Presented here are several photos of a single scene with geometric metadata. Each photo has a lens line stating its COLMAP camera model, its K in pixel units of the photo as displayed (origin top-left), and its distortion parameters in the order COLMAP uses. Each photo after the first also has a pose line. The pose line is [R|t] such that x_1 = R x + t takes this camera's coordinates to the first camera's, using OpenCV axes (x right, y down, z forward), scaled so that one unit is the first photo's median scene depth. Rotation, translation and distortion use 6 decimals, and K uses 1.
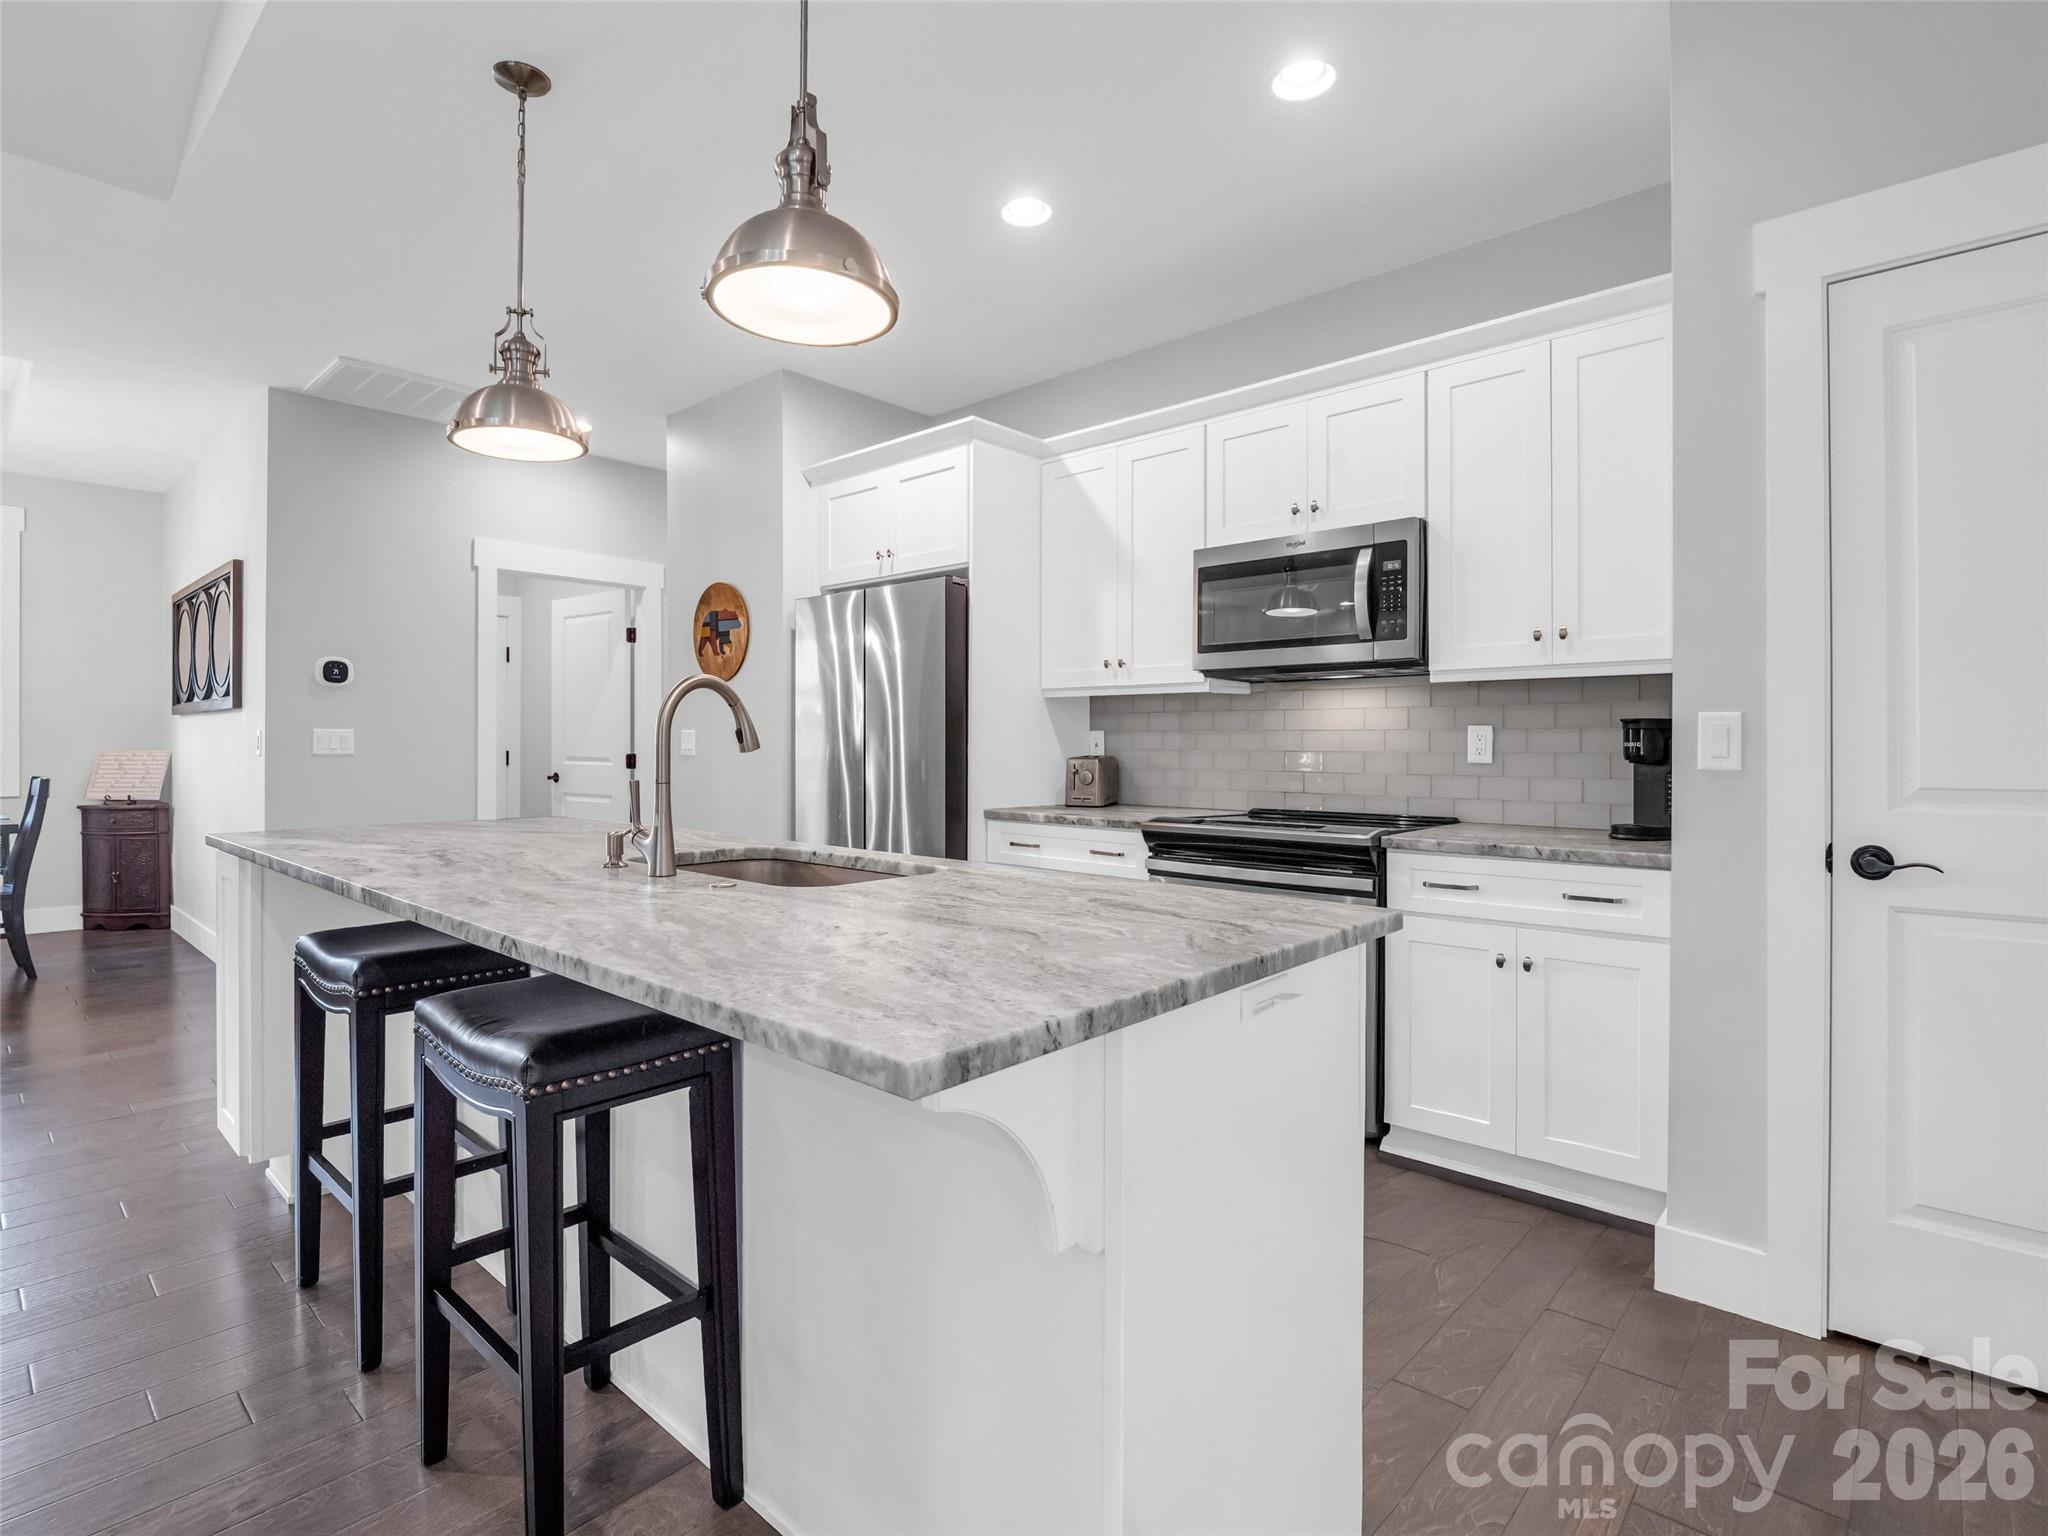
lens RADIAL K [[1011.1, 0, 1033.3], [0, 1011.1, 759.6], [0, 0, 1]] dist [-0.010426, -0.005118]
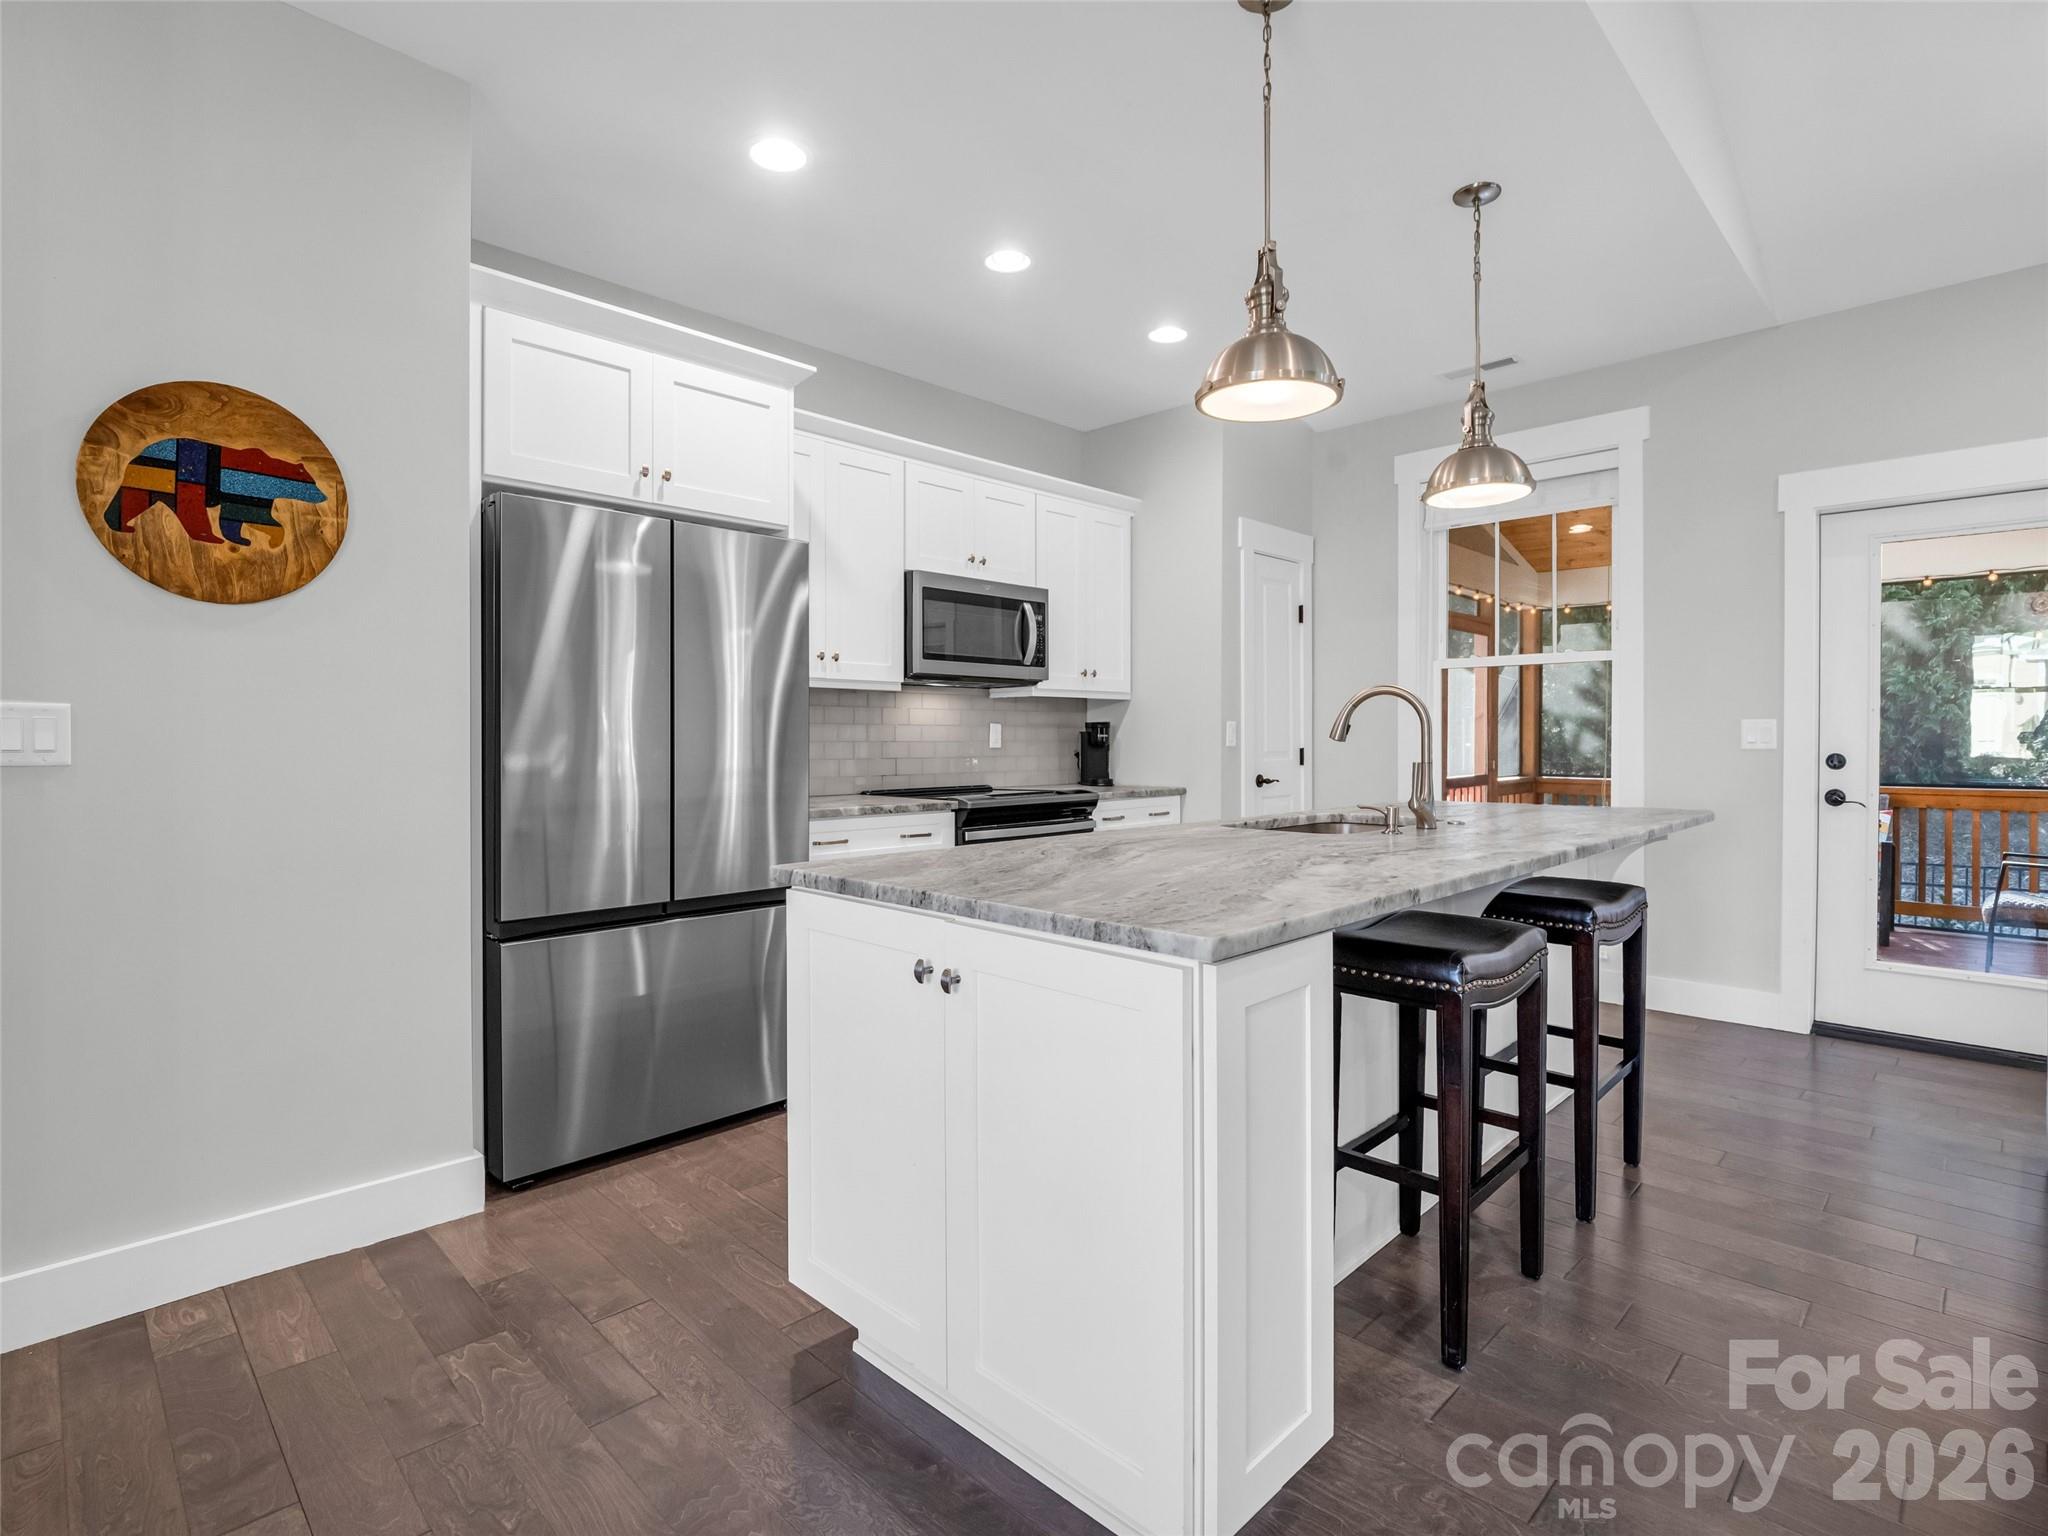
lens RADIAL K [[1011.1, 0, 1027.9], [0, 1011.1, 751.7], [0, 0, 1]] dist [-0.010426, -0.005118]
pose [[0.050375, -0.015360, 0.998612, -1.007892], [0.015684, 0.999771, 0.014587, -0.011944], [-0.998607, 0.014928, 0.050605, 0.820569]]
